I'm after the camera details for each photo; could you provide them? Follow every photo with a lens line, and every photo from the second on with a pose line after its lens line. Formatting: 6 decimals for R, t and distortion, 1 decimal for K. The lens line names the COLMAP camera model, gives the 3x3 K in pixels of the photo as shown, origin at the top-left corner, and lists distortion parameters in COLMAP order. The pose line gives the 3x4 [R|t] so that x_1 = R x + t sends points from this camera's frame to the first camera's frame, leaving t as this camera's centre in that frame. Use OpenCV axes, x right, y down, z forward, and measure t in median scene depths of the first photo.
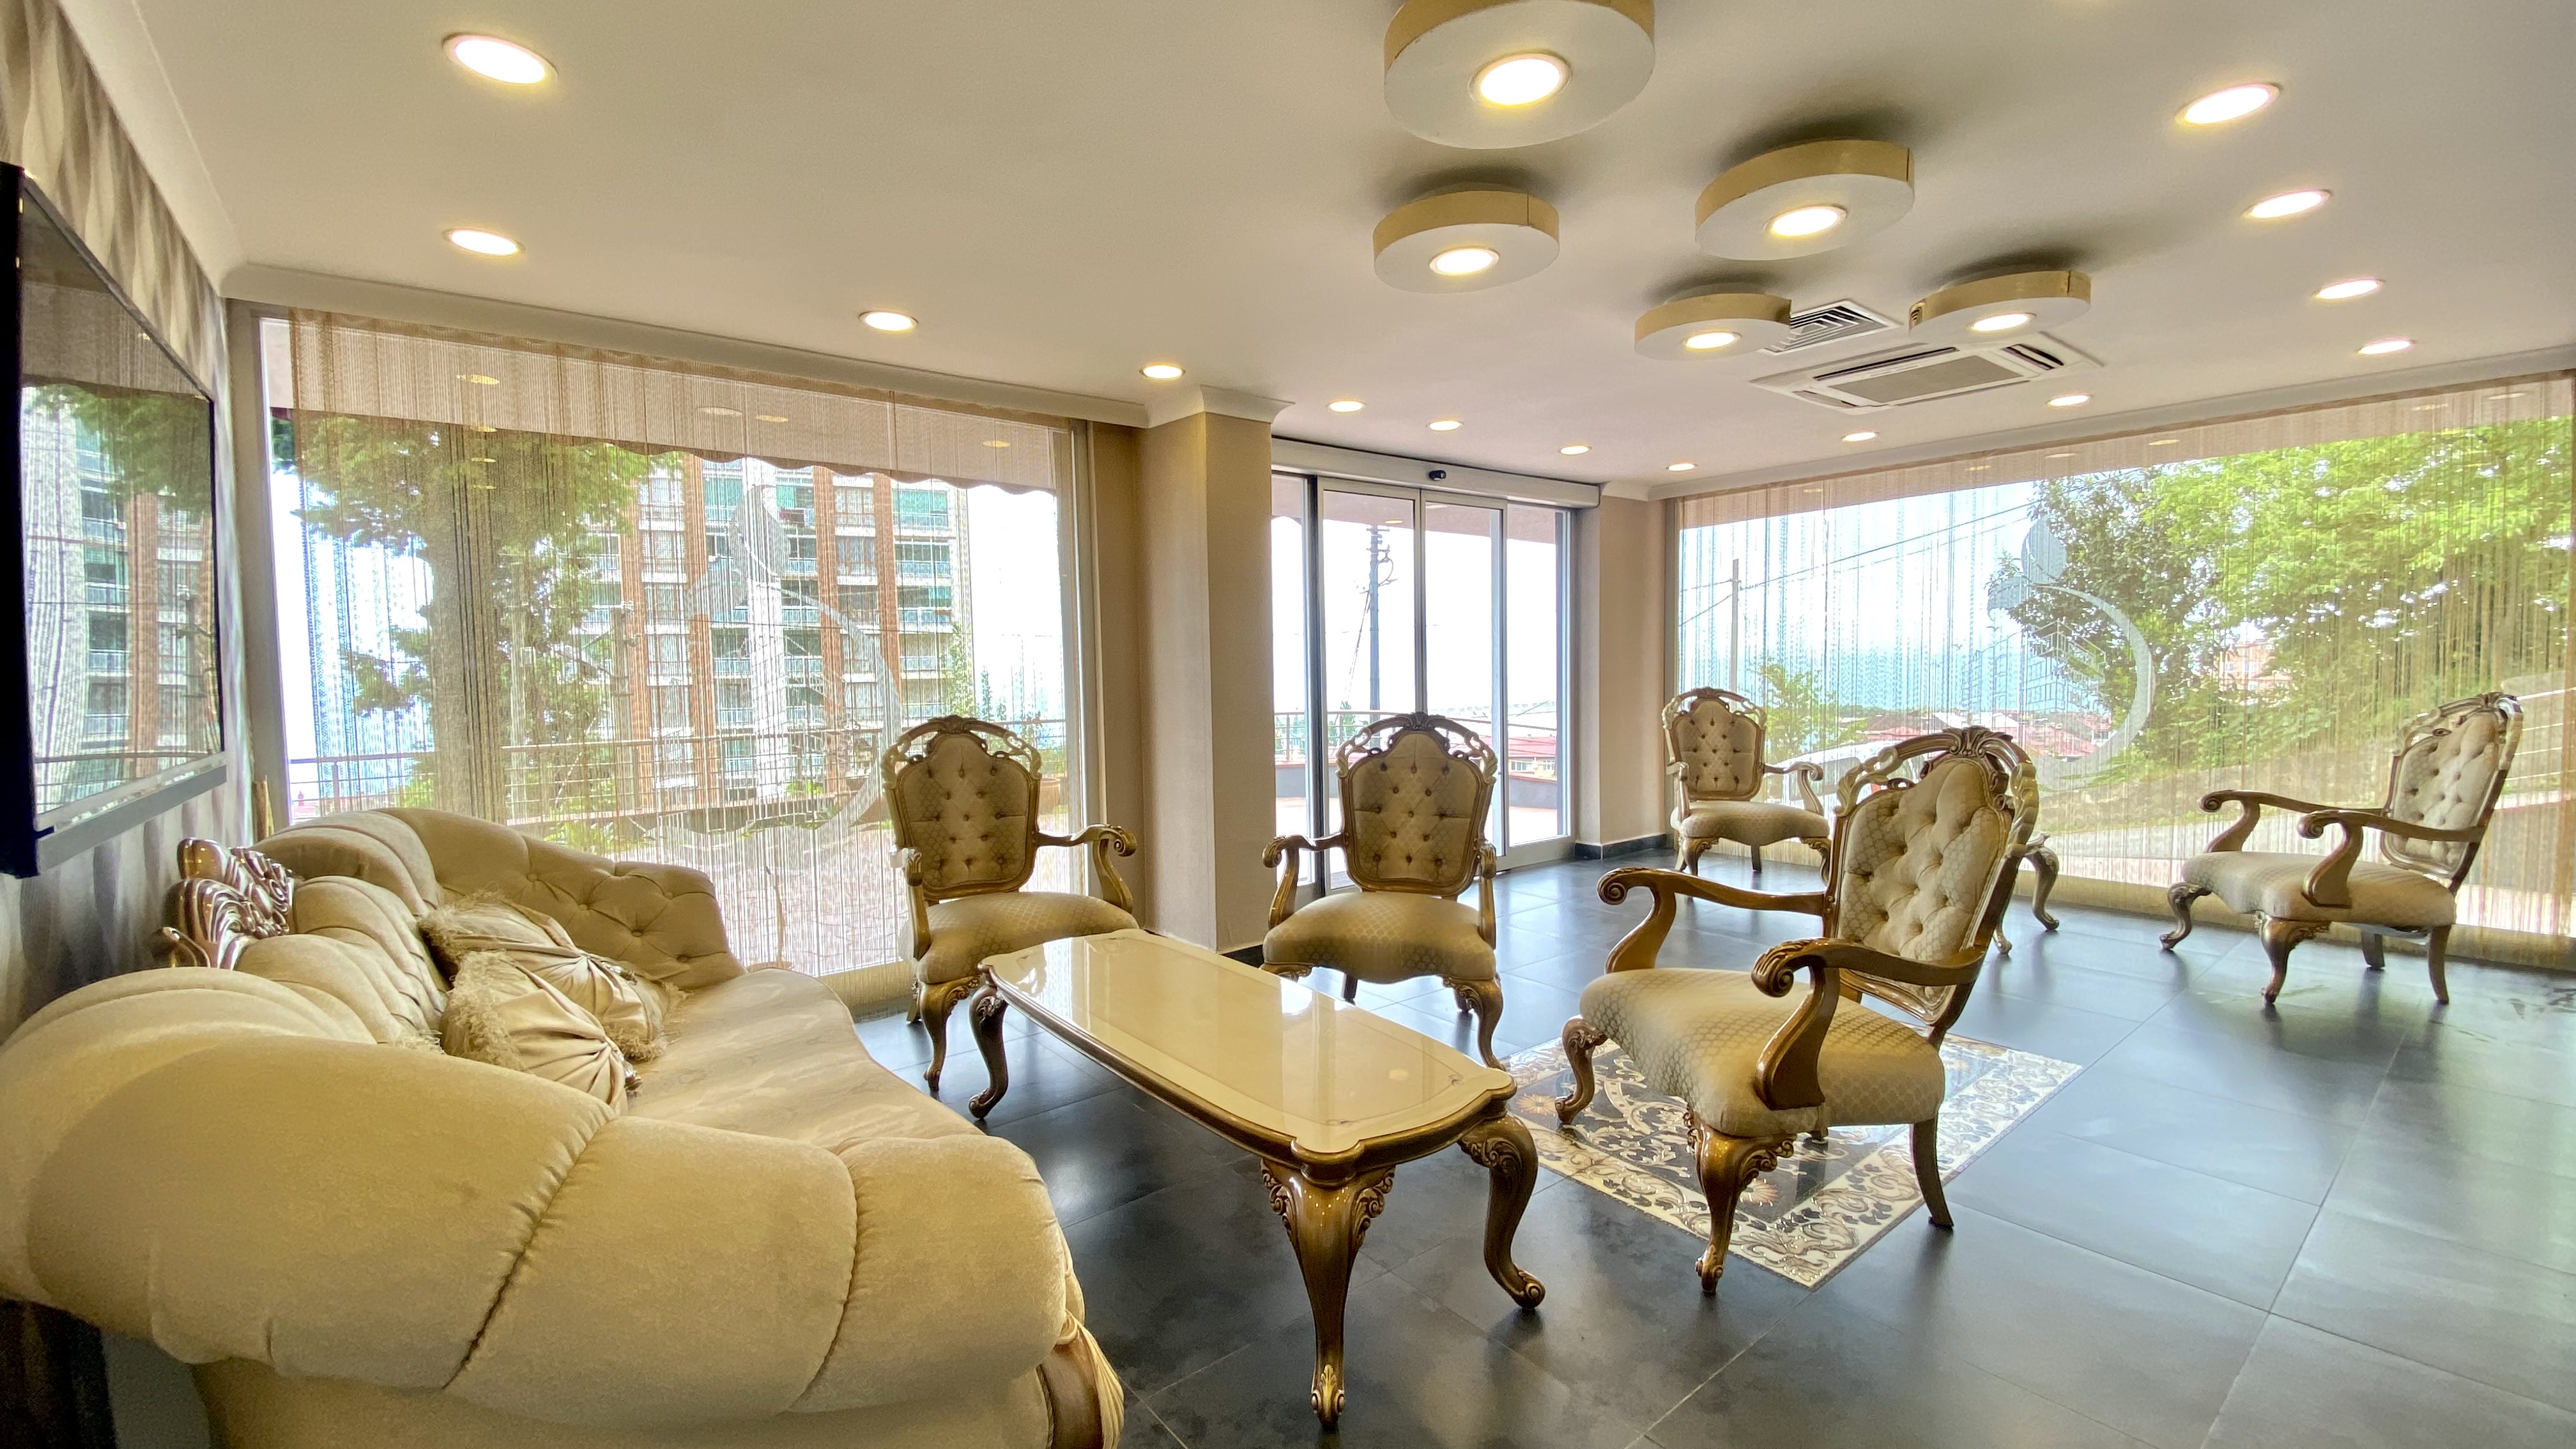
lens RADIAL K [[1062.6, 0, 1252.1], [0, 1062.6, 729.4], [0, 0, 1]] dist [-0.000242, -0.012722]
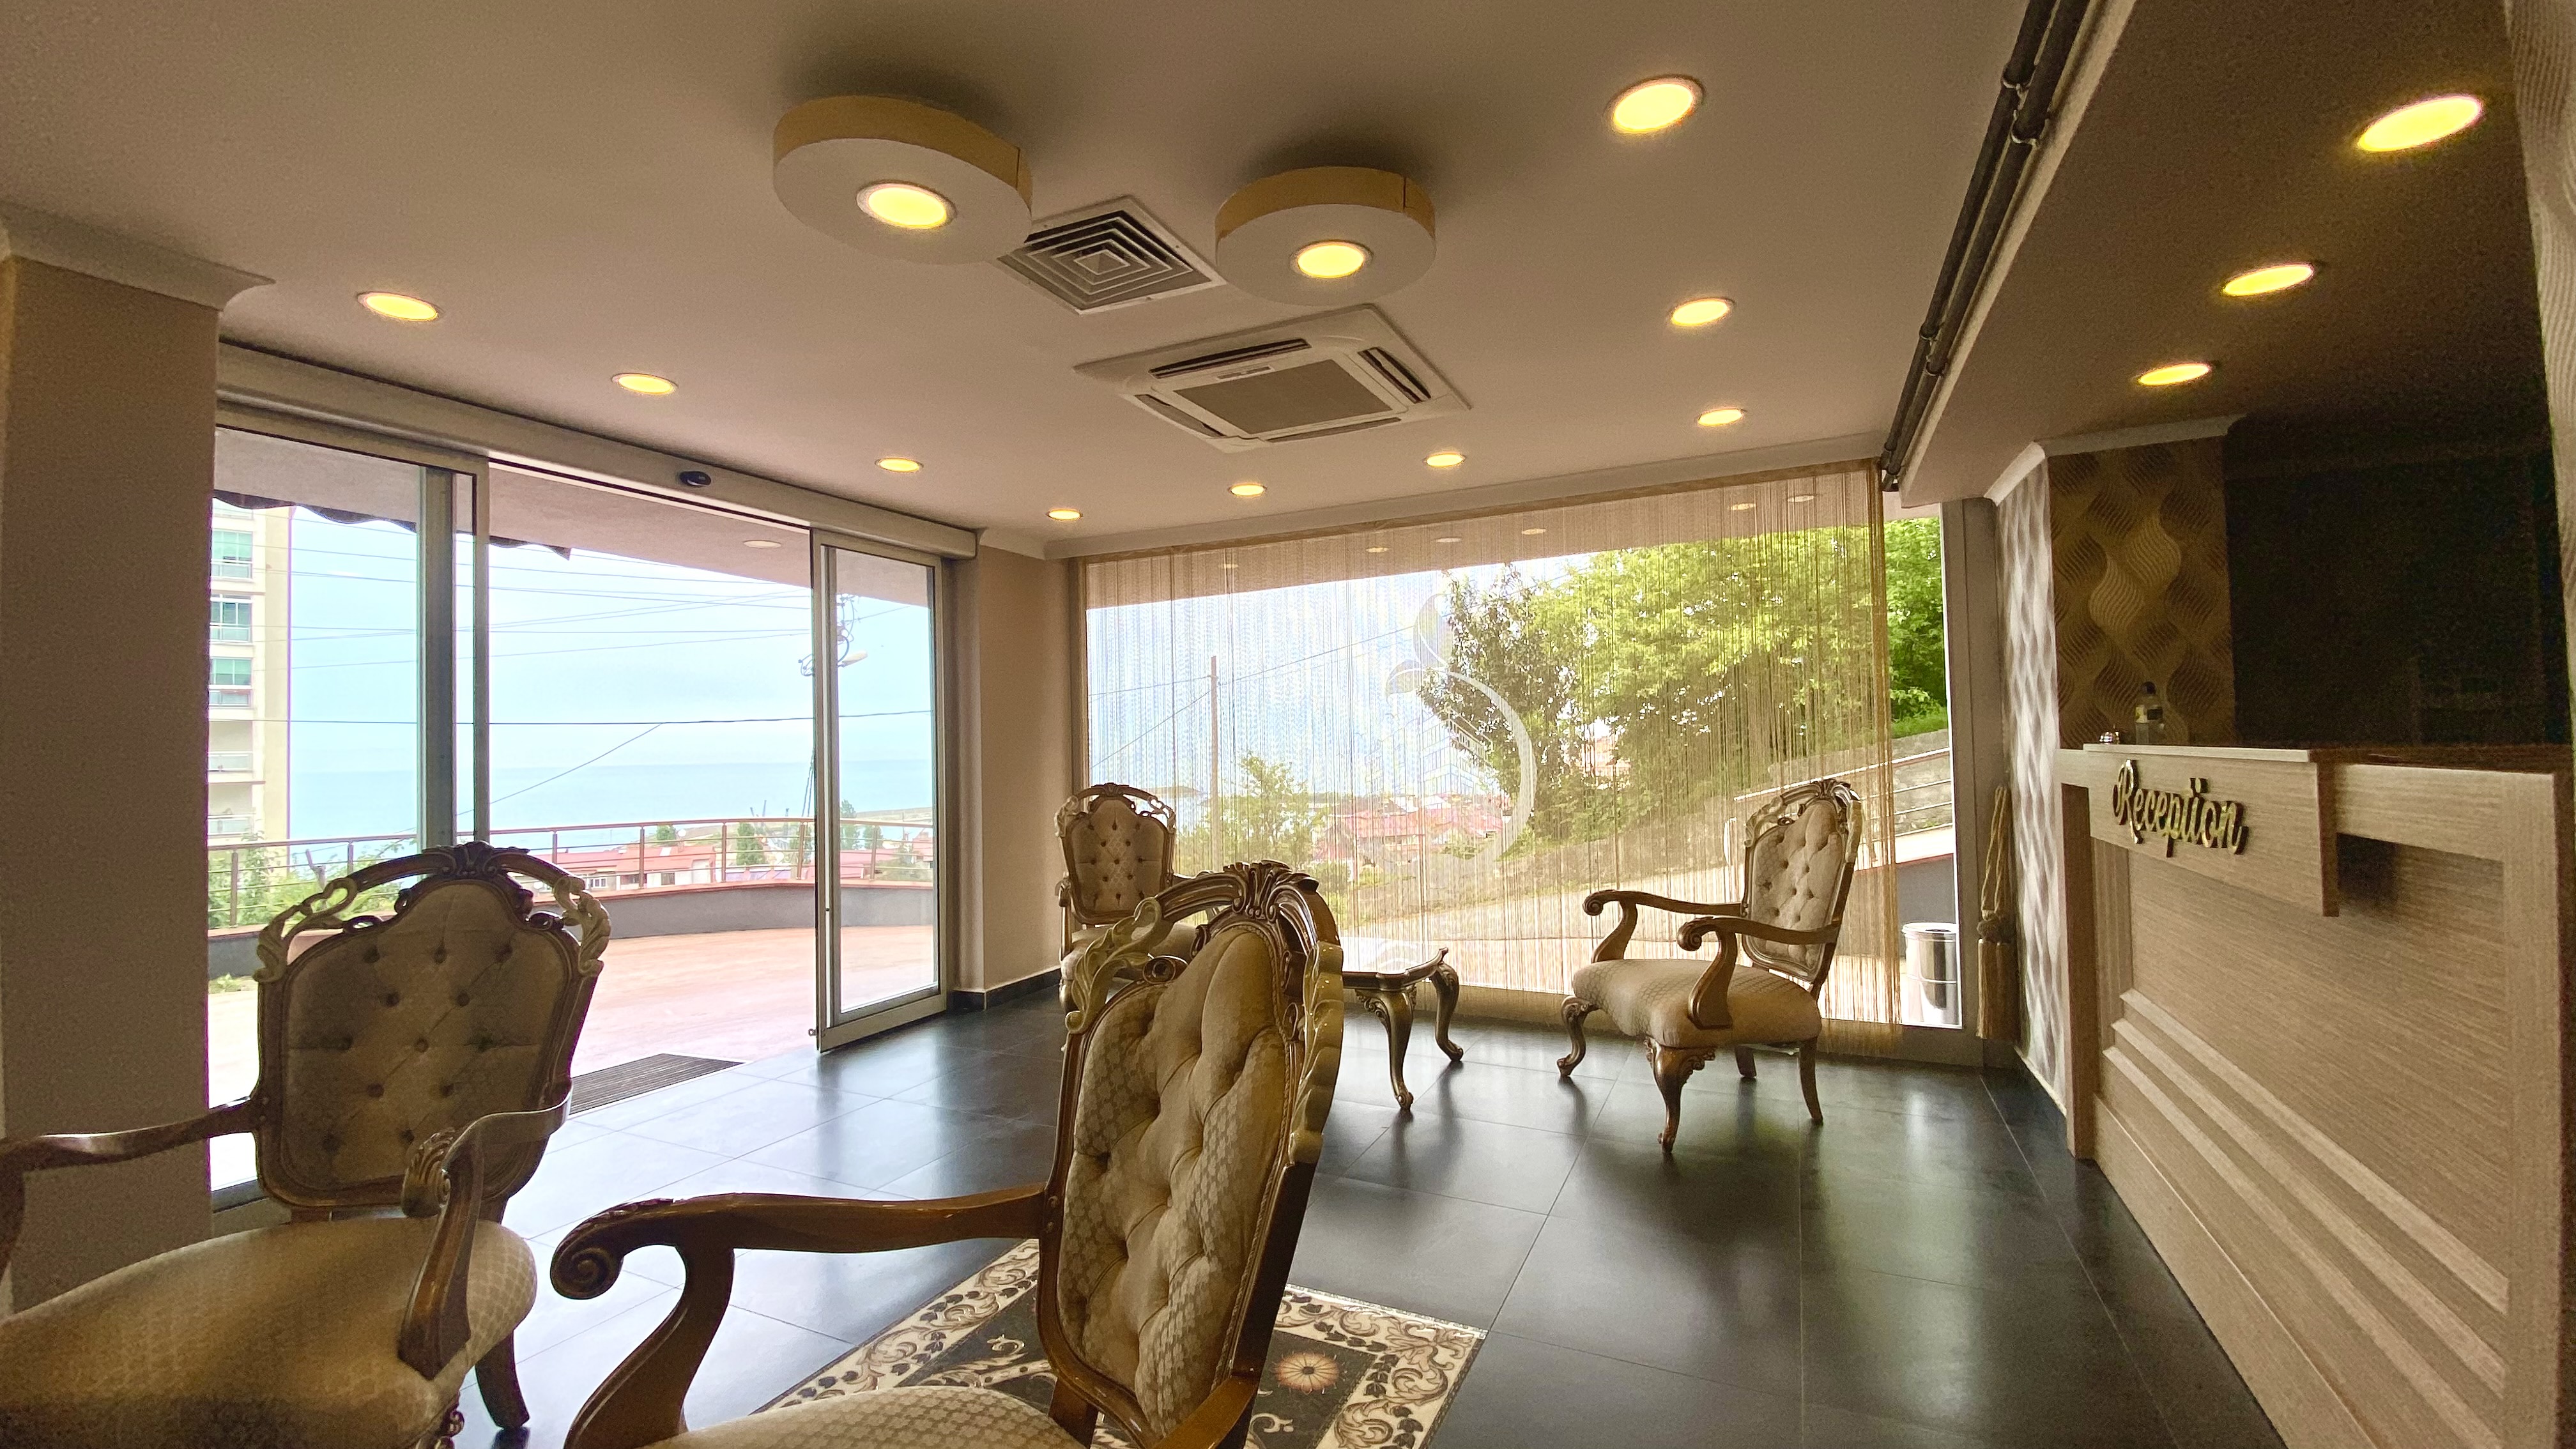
lens RADIAL K [[1058.6, 0, 1288.0], [0, 1058.6, 724.5], [0, 0, 1]] dist [0.051274, -0.000035]
pose [[0.889521, 0.010399, 0.456777, 0.258582], [0.032204, 0.995827, -0.085385, -0.015239], [-0.455759, 0.090662, 0.885474, 0.296016]]
